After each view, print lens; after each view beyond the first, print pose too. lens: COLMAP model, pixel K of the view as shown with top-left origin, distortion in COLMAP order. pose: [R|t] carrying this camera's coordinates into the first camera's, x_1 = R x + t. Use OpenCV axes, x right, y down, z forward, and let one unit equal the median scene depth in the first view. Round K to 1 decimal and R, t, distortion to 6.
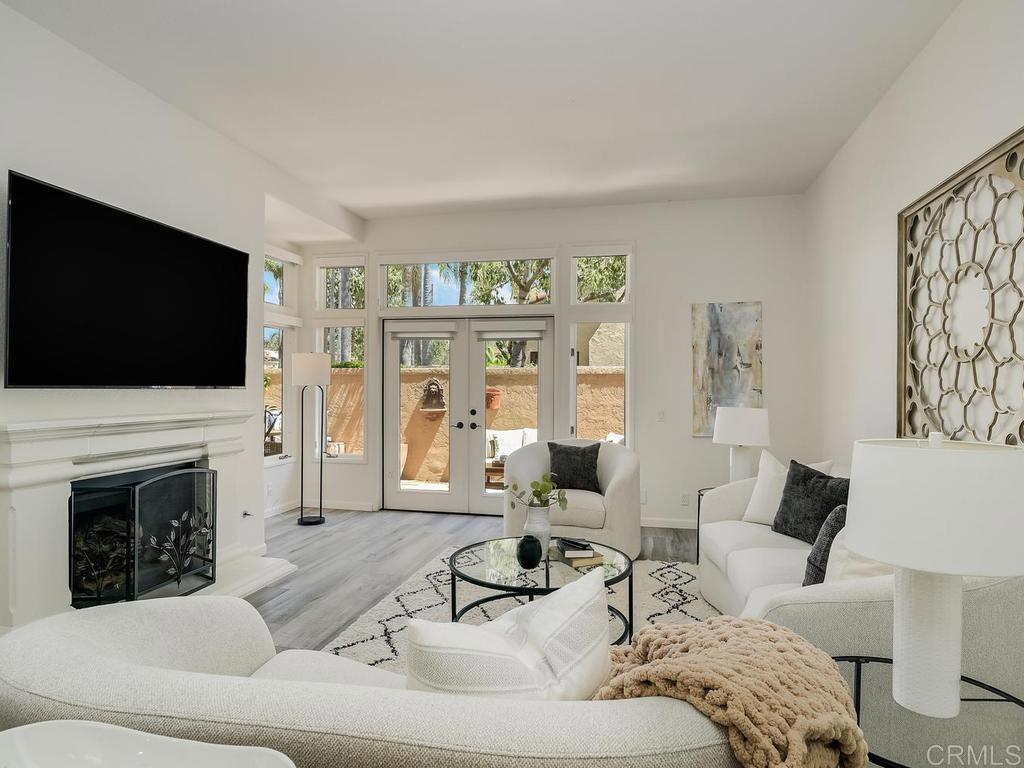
lens RADIAL K [[611.0, 0, 496.3], [0, 611.0, 381.4], [0, 0, 1]] dist [-0.005411, -0.000494]
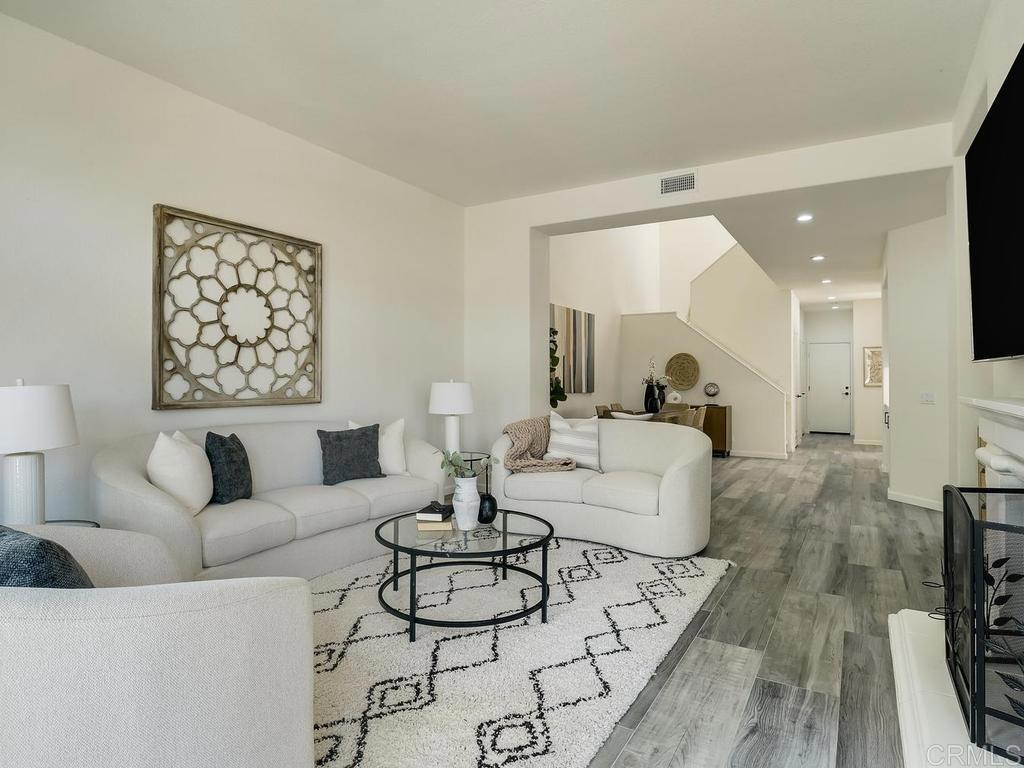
lens RADIAL K [[580.9, 0, 508.9], [0, 580.9, 373.5], [0, 0, 1]] dist [-0.014546, -0.001802]
pose [[-0.952111, -0.005829, 0.305696, -0.165700], [-0.011378, 0.999801, -0.016375, 0.026872], [-0.305540, -0.019070, -0.951988, 1.078498]]
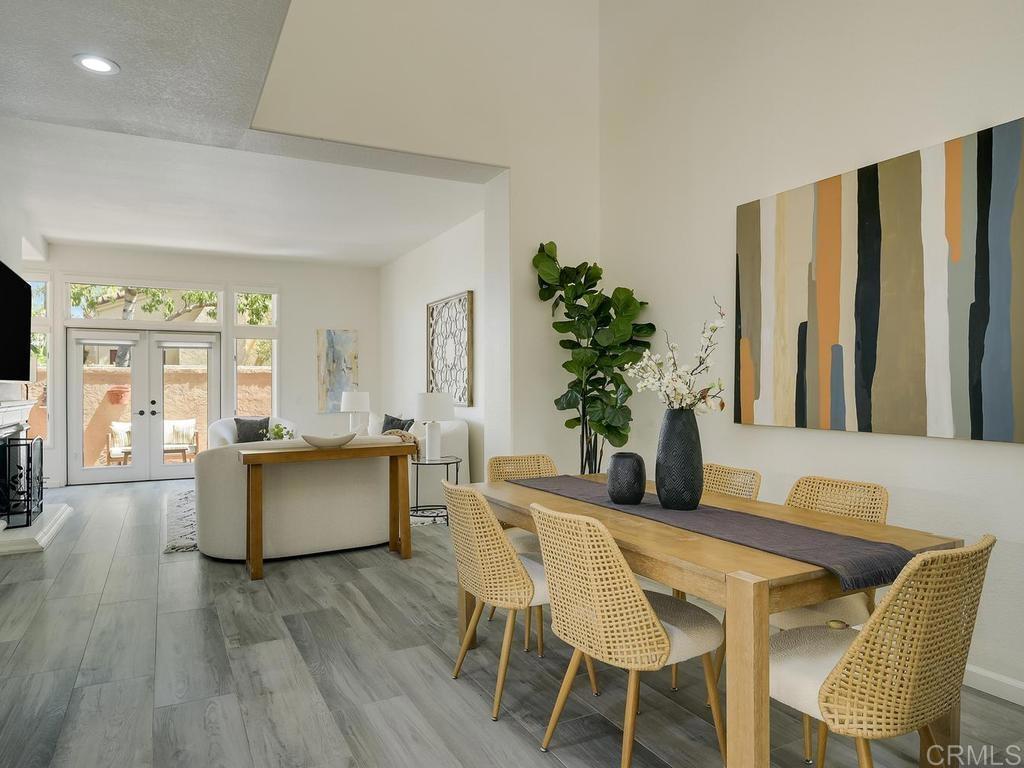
lens RADIAL K [[682.8, 0, 508.1], [0, 682.8, 383.5], [0, 0, 1]] dist [-0.003798, 0.000613]
pose [[0.762753, -0.008000, 0.646641, -0.460162], [0.004710, 0.999966, 0.006815, 0.003711], [-0.646673, -0.002153, 0.762764, -0.691796]]
